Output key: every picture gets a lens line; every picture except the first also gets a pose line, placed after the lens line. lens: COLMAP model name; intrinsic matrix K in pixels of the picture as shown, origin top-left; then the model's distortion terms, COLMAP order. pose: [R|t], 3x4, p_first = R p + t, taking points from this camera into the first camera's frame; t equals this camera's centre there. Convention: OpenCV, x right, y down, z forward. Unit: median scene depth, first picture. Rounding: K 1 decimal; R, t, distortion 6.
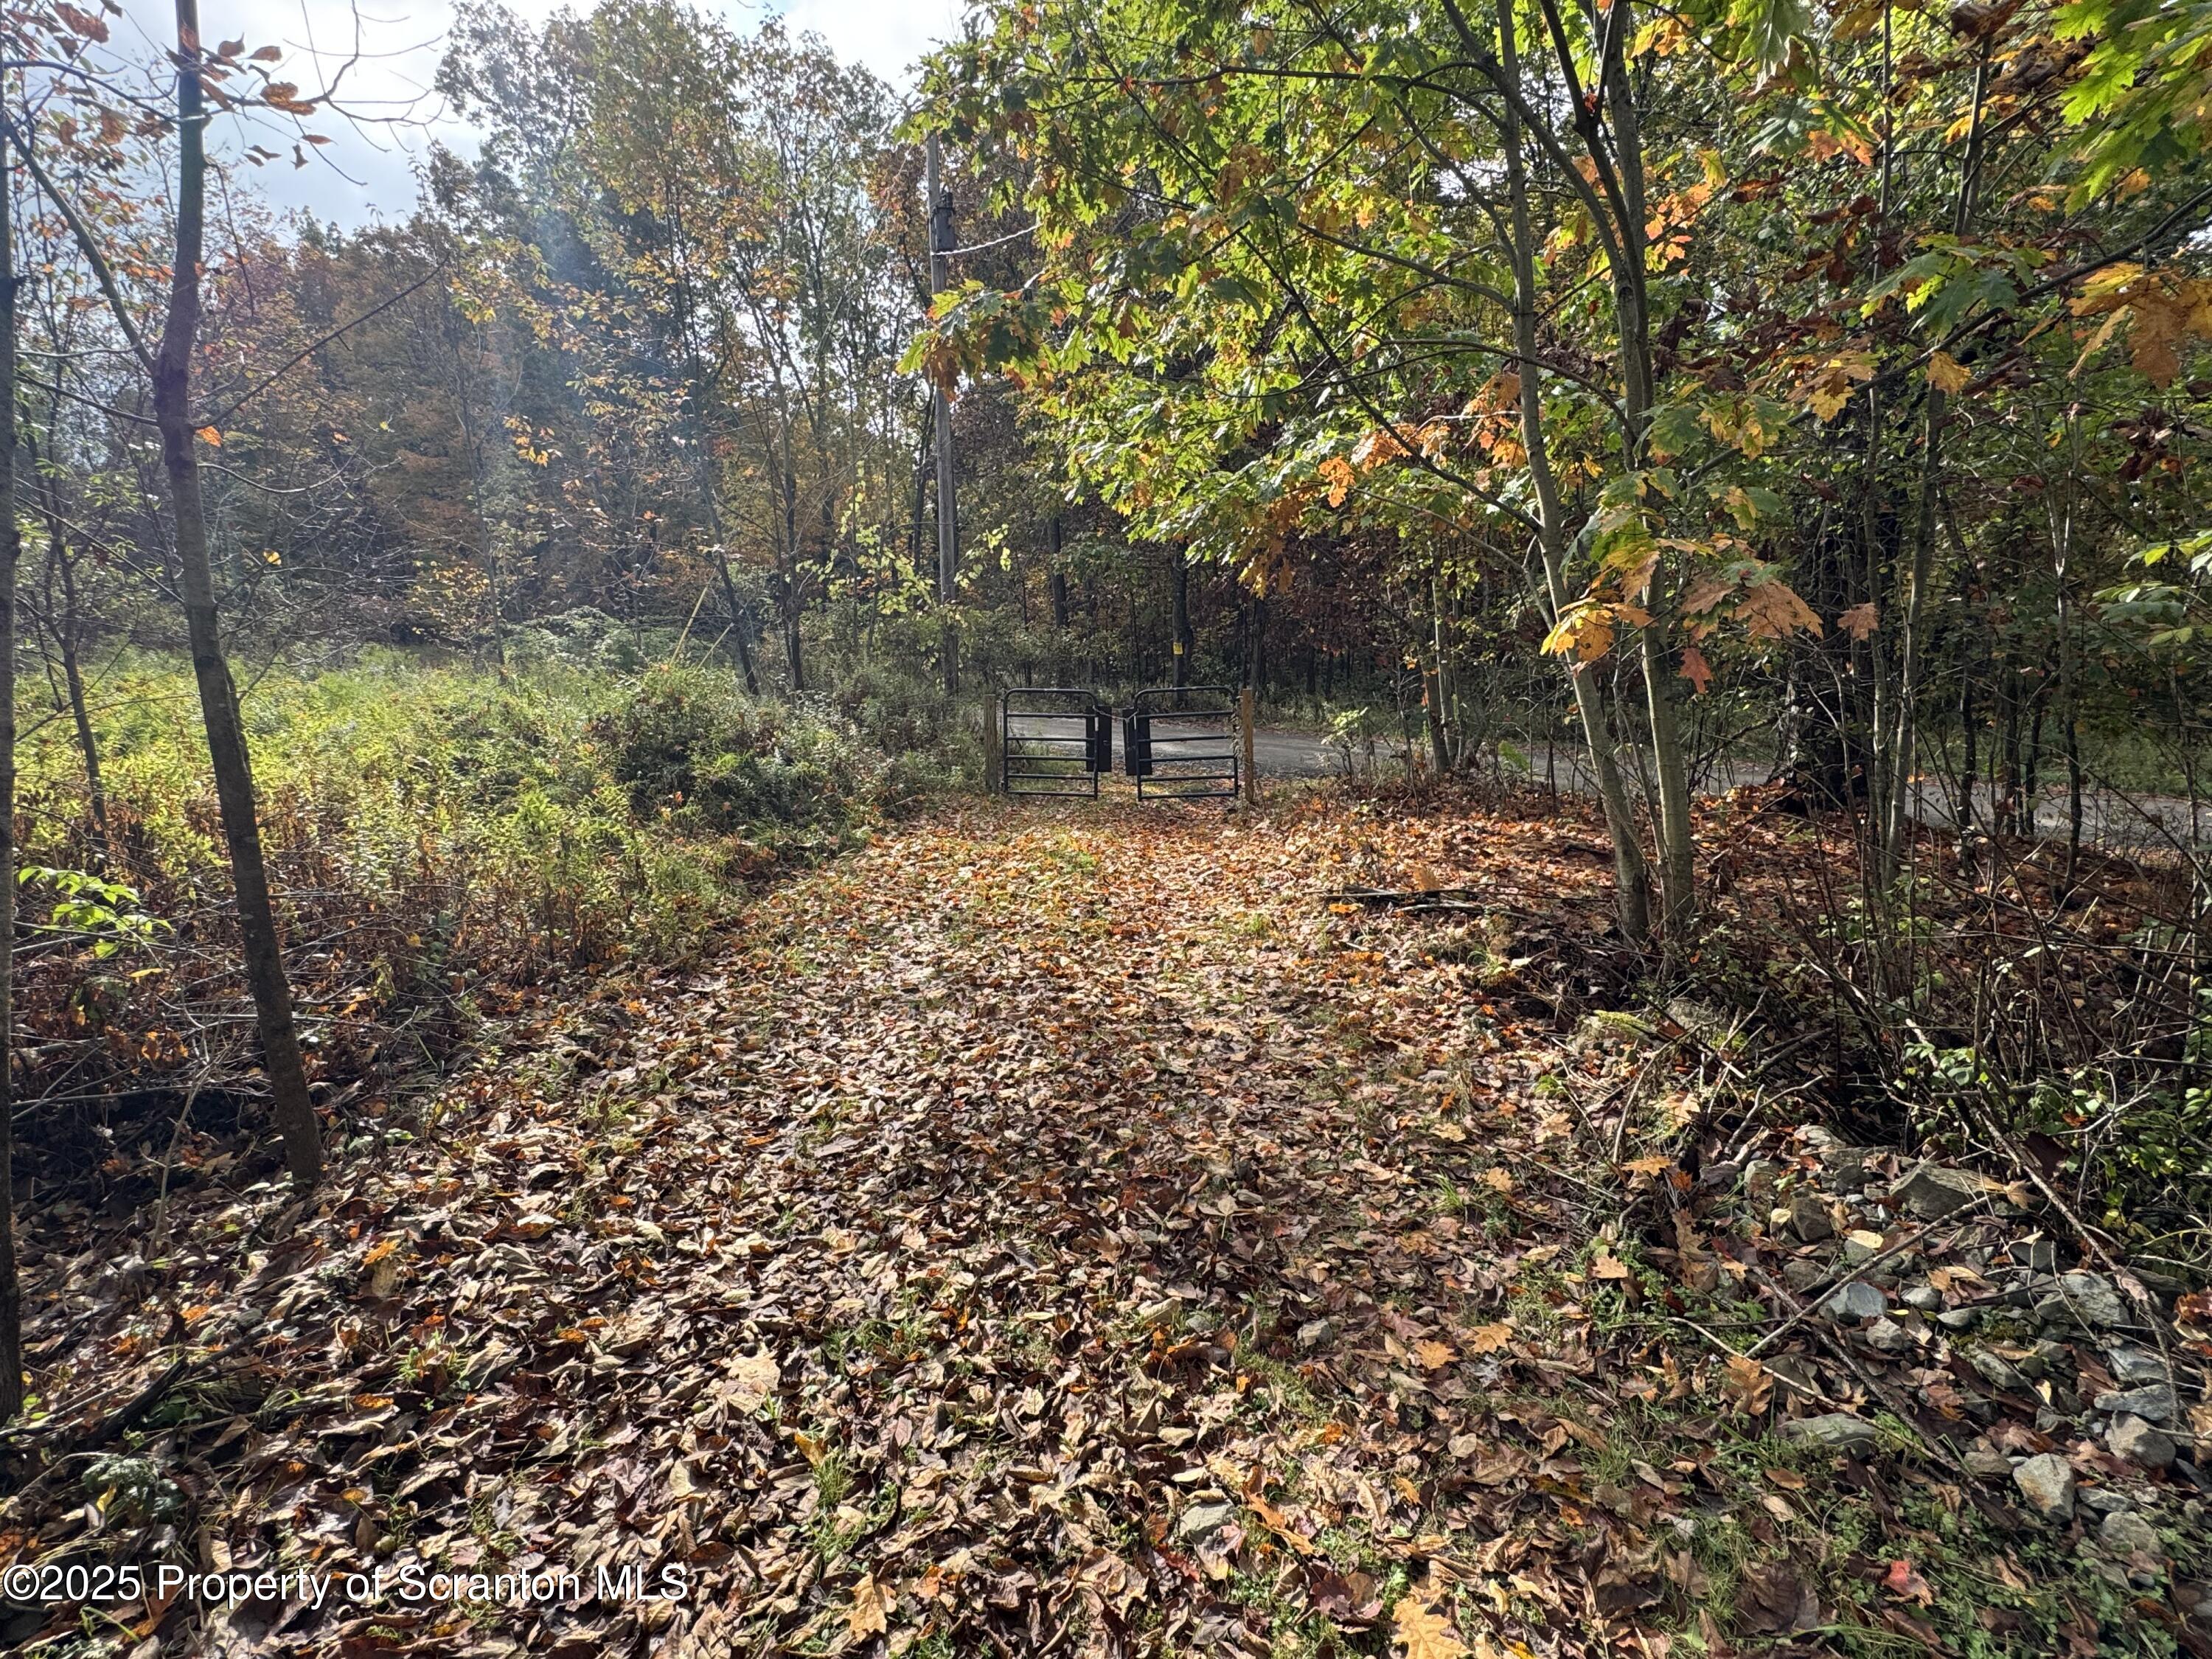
lens RADIAL K [[1095.5, 0, 1106.0], [0, 1095.5, 829.5], [0, 0, 1]] dist [0.003115, 0.000245]
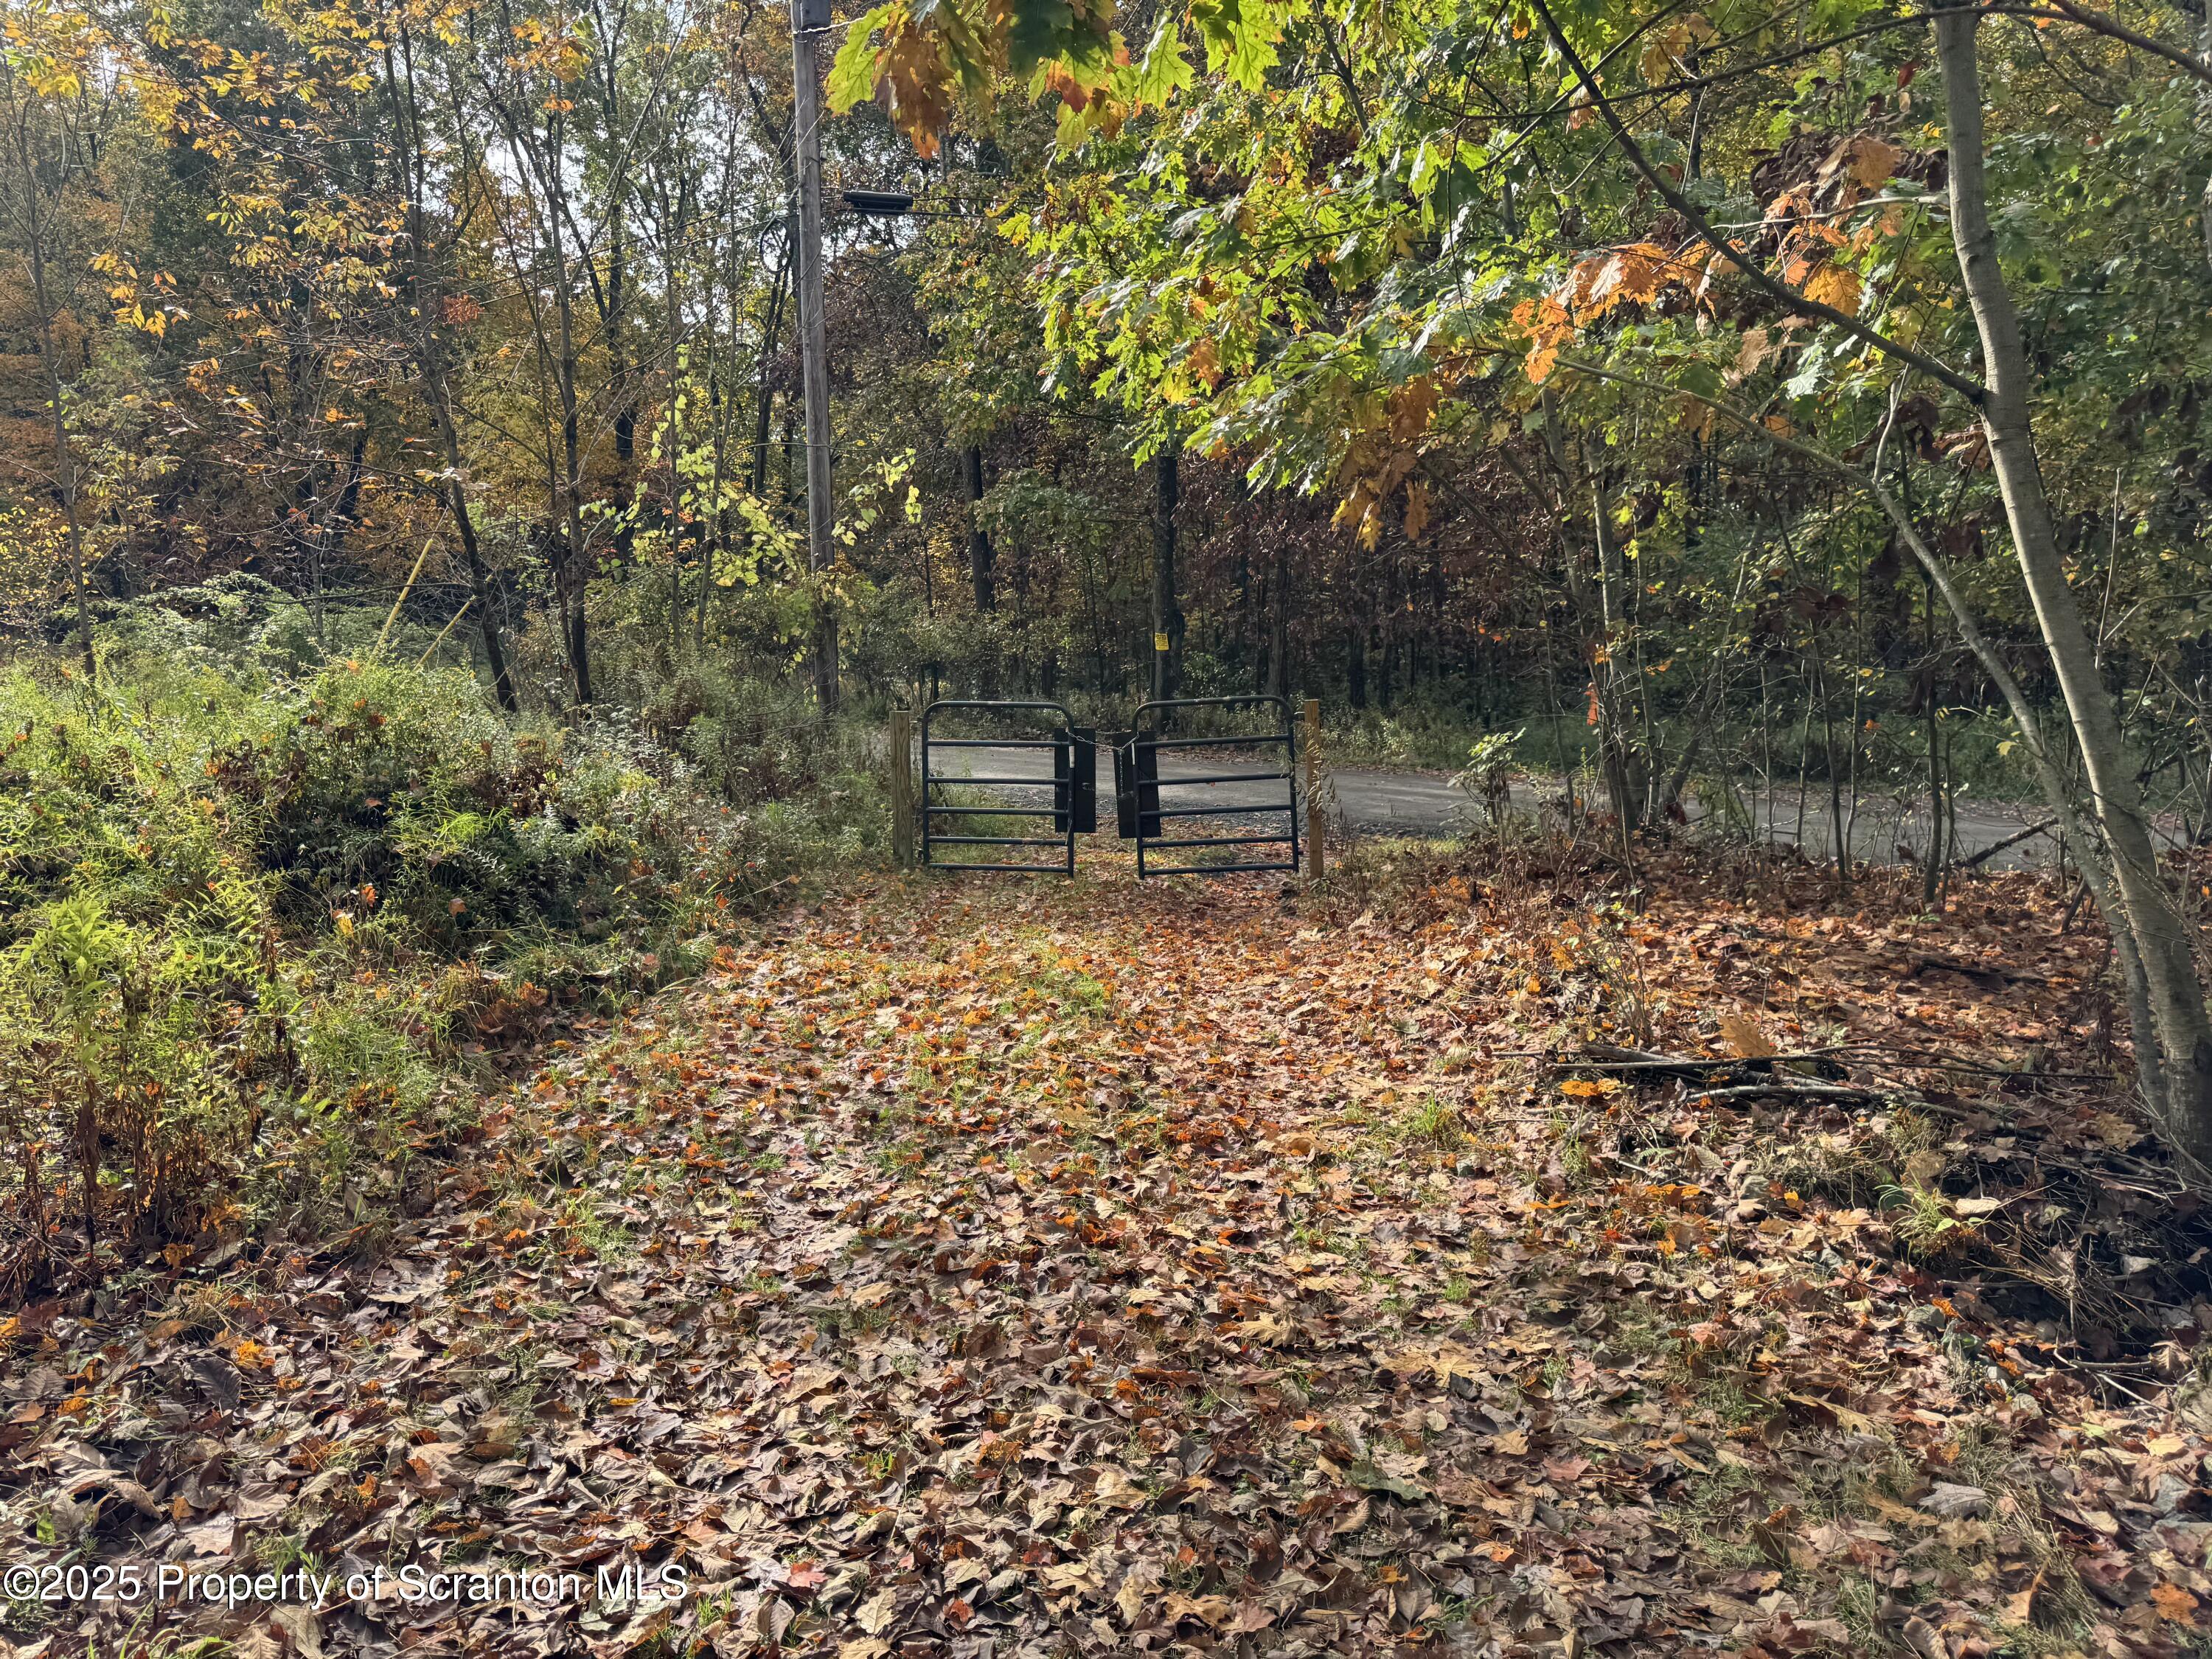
lens RADIAL K [[1519.8, 0, 1106.0], [0, 1519.8, 829.5], [0, 0, 1]] dist [0.090357, -0.140544]
pose [[0.998246, -0.008669, 0.058565, -0.072250], [0.011267, 0.998960, -0.044170, -0.027976], [-0.058121, 0.044752, 0.997306, 0.232738]]
